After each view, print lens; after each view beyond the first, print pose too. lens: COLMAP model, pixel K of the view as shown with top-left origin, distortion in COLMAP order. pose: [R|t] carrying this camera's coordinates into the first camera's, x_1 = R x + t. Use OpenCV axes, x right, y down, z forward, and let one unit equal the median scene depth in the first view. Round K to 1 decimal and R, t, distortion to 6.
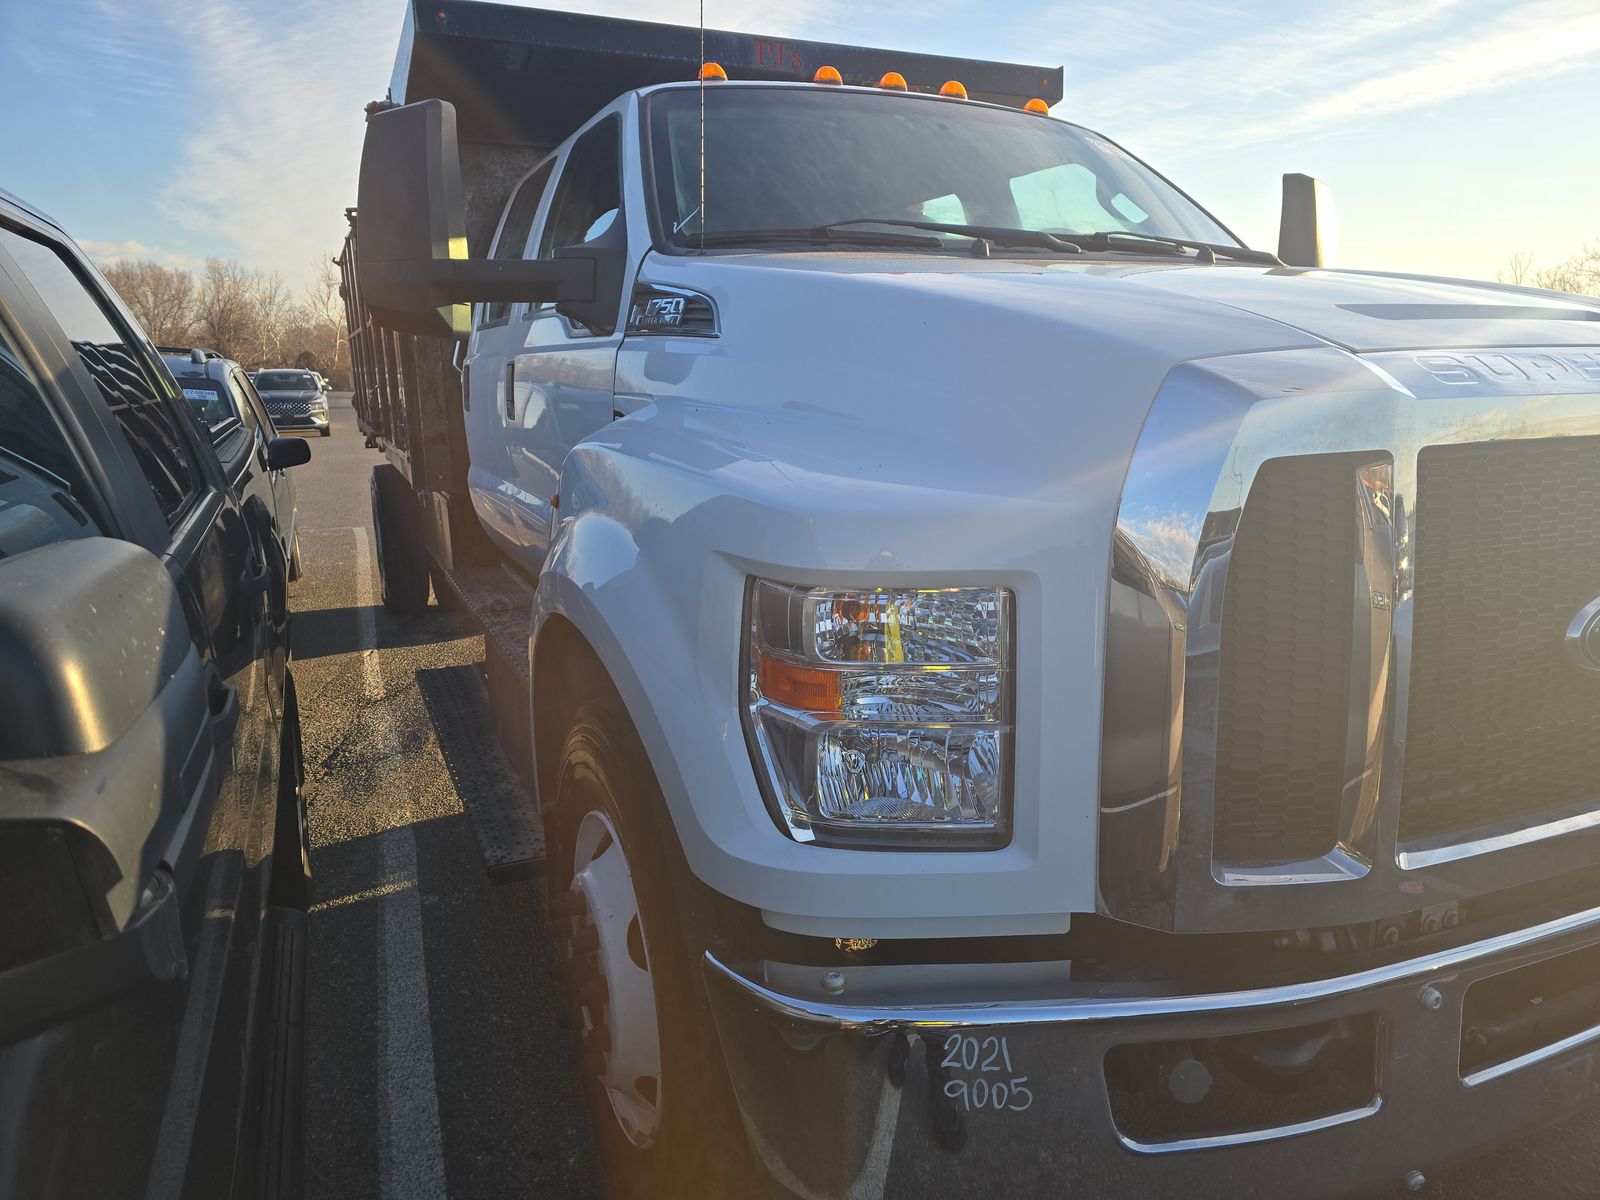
lens RADIAL K [[1067.8, 0, 777.0], [0, 1067.8, 600.0], [0, 0, 1]] dist [0.110325, -0.146233]
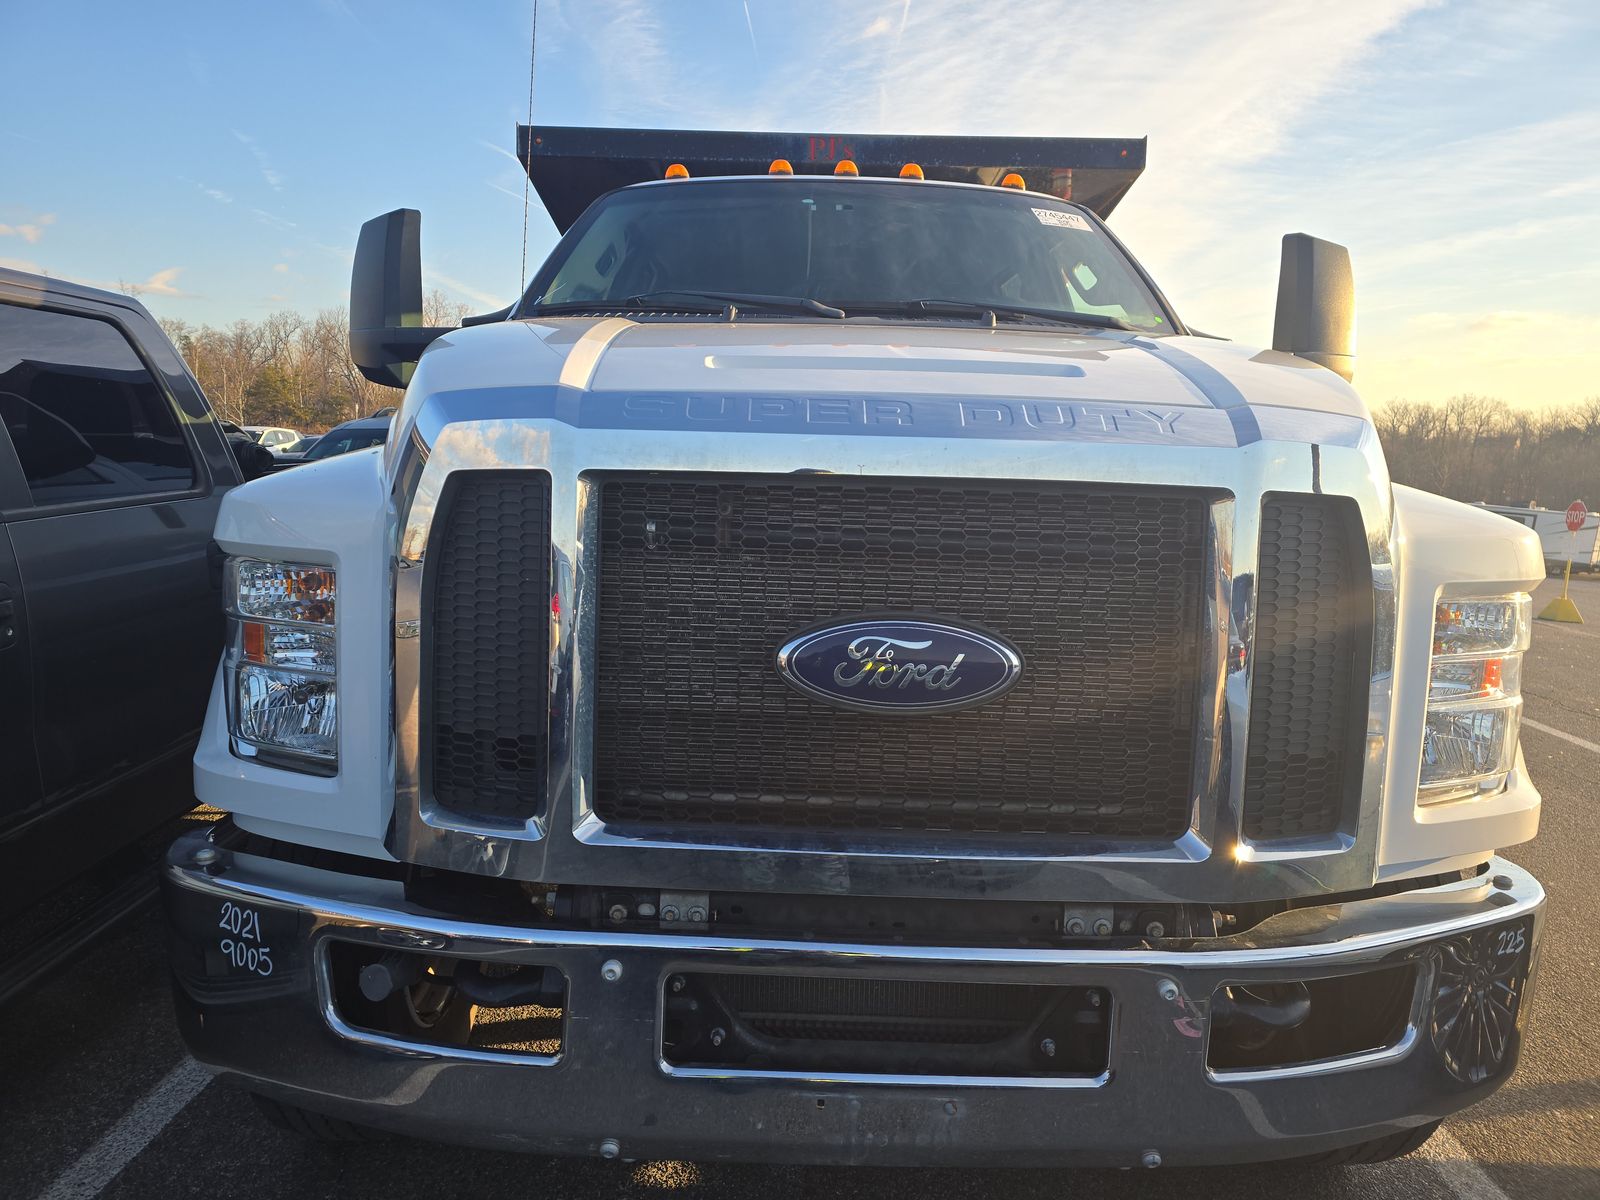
lens RADIAL K [[1067.8, 0, 777.0], [0, 1067.8, 600.0], [0, 0, 1]] dist [0.110325, -0.146233]
pose [[0.920543, 0.100213, -0.377567, 1.202063], [-0.126620, 0.990897, -0.045711, 0.022663], [0.369550, 0.089887, 0.924853, 0.016558]]
